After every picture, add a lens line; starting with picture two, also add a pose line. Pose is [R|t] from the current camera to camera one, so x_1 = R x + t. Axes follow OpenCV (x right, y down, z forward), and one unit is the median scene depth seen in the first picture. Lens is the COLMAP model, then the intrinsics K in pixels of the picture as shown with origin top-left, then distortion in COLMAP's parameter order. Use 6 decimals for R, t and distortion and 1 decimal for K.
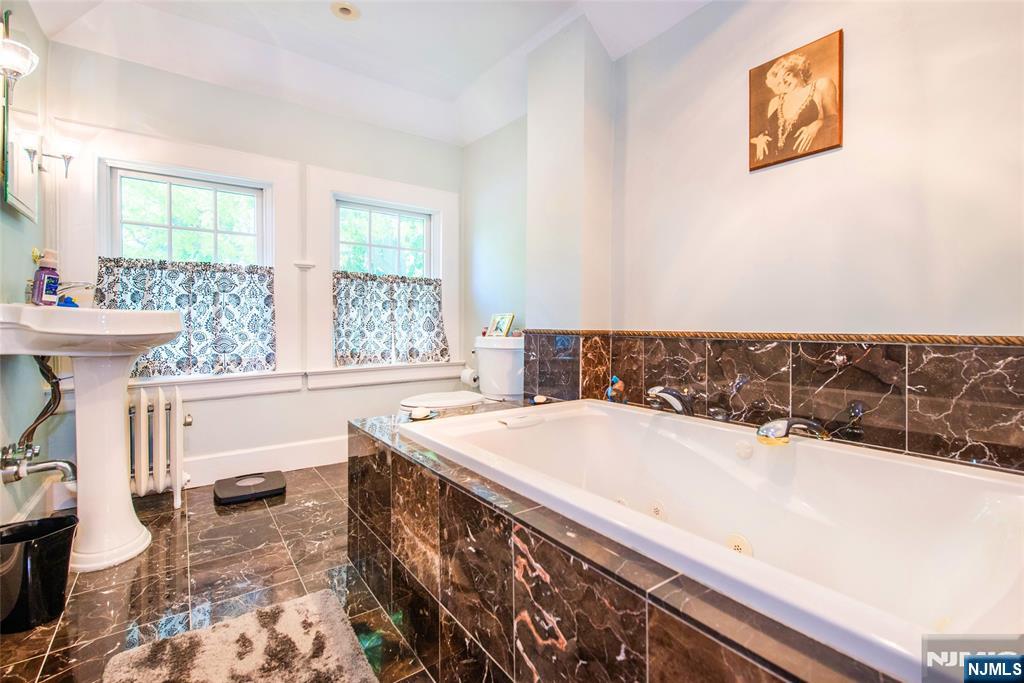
lens RADIAL K [[450.5, 0, 510.8], [0, 450.5, 332.1], [0, 0, 1]] dist [0.002015, 0.000128]
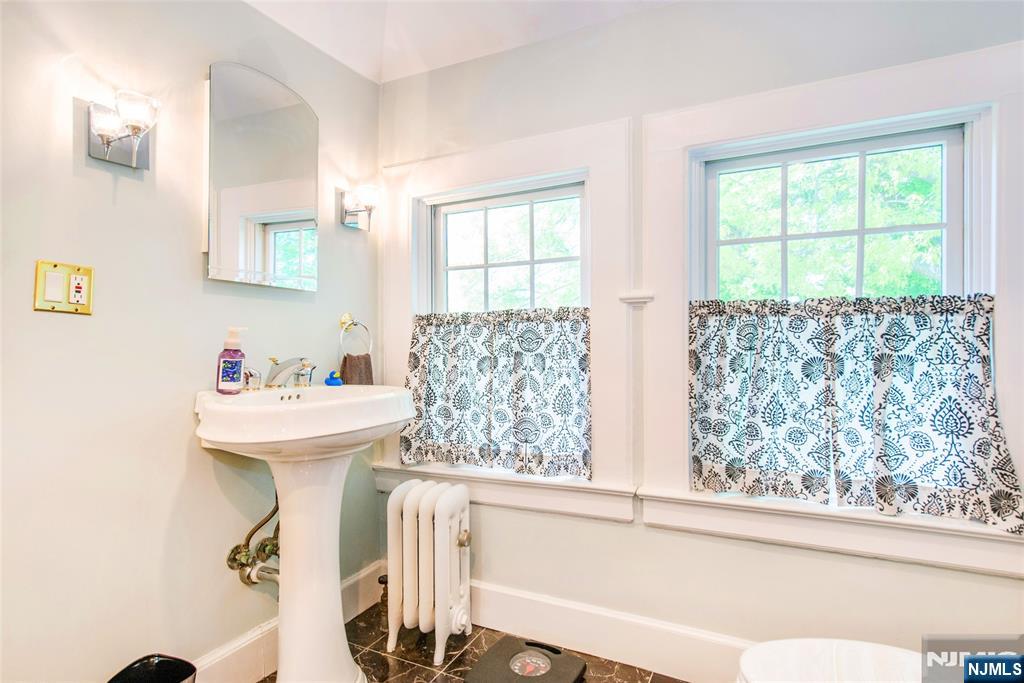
lens RADIAL K [[539.8, 0, 514.4], [0, 539.8, 344.8], [0, 0, 1]] dist [0.014484, -0.007000]
pose [[0.464883, -0.005360, -0.885356, 0.061526], [-0.012651, 0.999839, -0.012695, -0.083768], [0.885282, 0.017103, 0.464740, 0.581273]]
